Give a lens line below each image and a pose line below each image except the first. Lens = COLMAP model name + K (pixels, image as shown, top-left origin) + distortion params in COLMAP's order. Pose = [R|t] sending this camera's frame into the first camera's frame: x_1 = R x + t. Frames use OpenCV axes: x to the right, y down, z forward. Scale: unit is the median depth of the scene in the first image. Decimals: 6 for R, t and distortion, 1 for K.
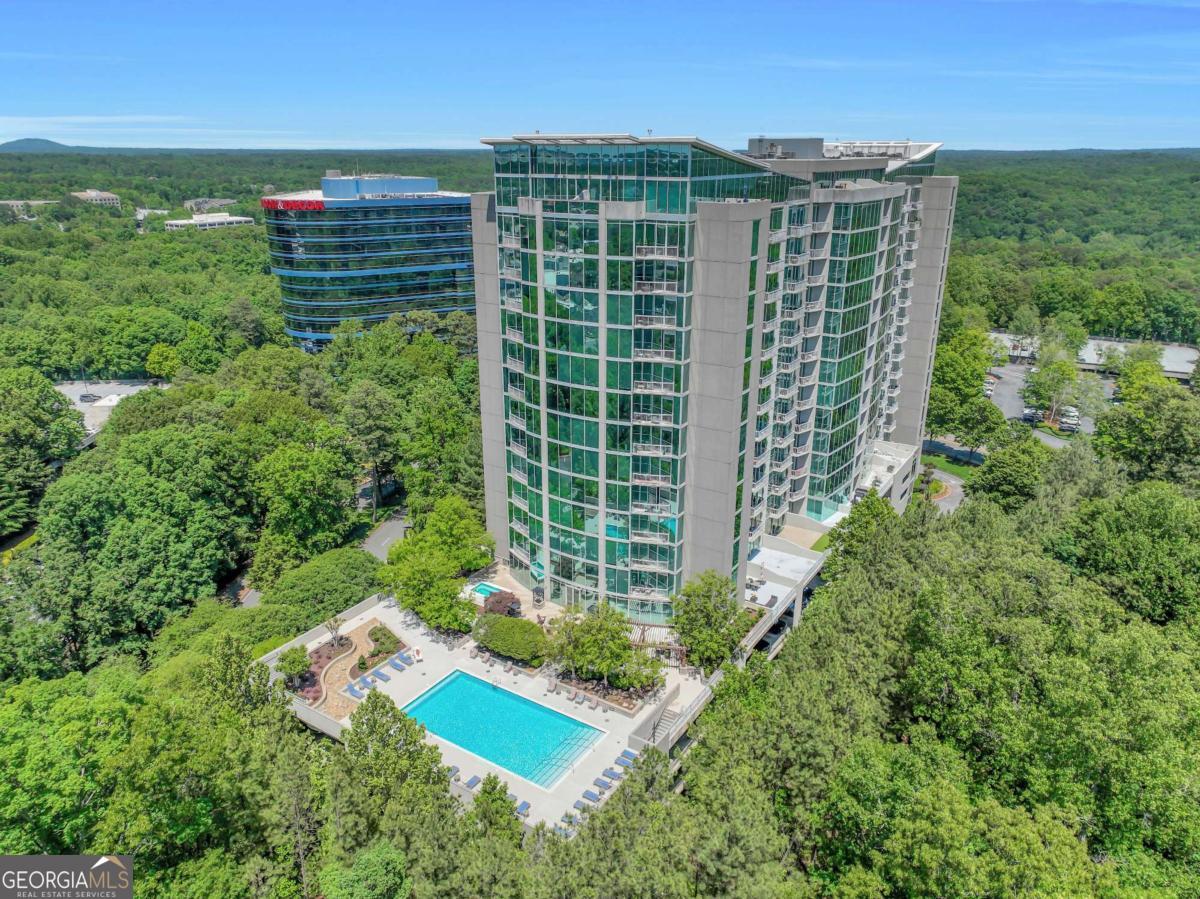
lens RADIAL K [[838.5, 0, 601.8], [0, 838.5, 453.9], [0, 0, 1]] dist [-0.004691, 0.022502]
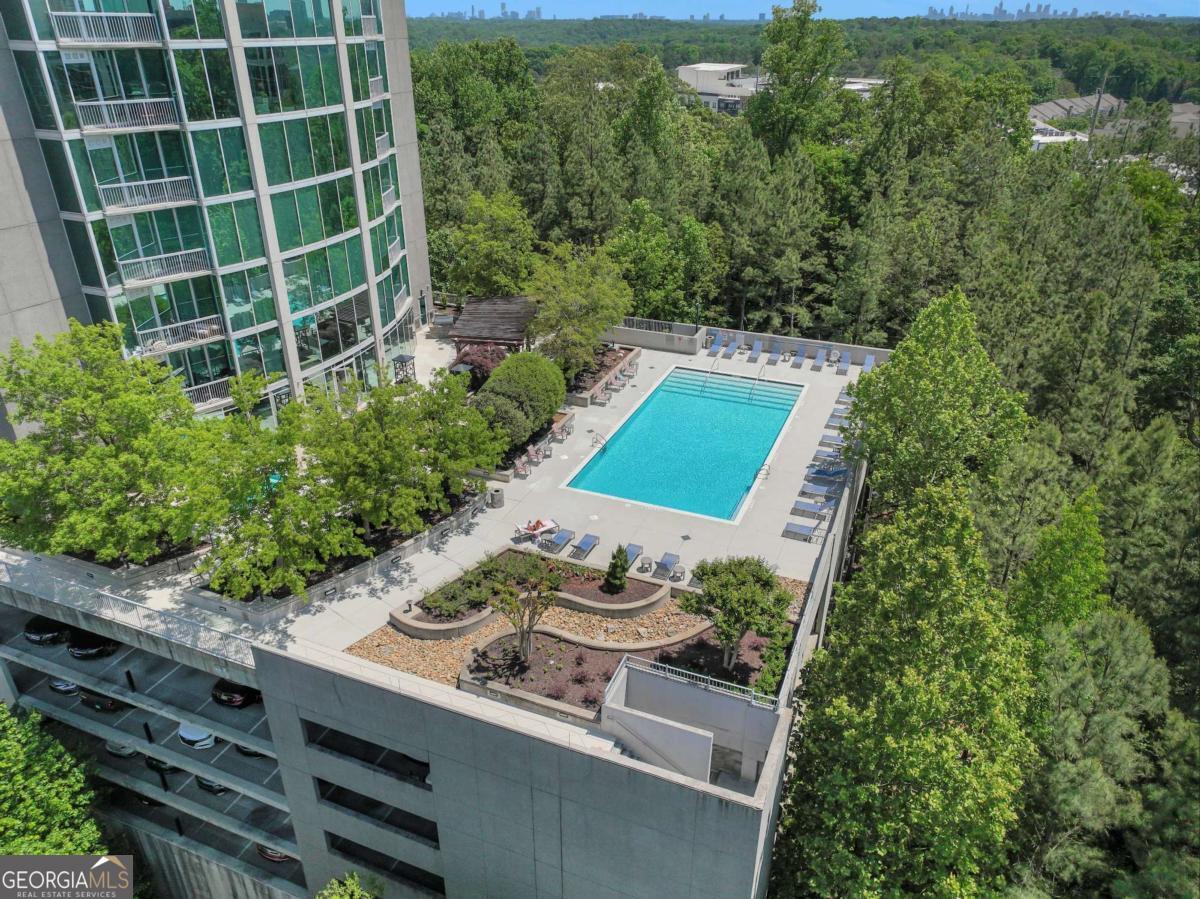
lens RADIAL K [[838.5, 0, 601.8], [0, 838.5, 453.9], [0, 0, 1]] dist [-0.004691, 0.022502]
pose [[-0.184814, -0.452583, 0.872360, -0.590688], [0.329782, 0.807624, 0.488863, -0.002273], [-0.925790, 0.378038, -0.000006, 0.938116]]
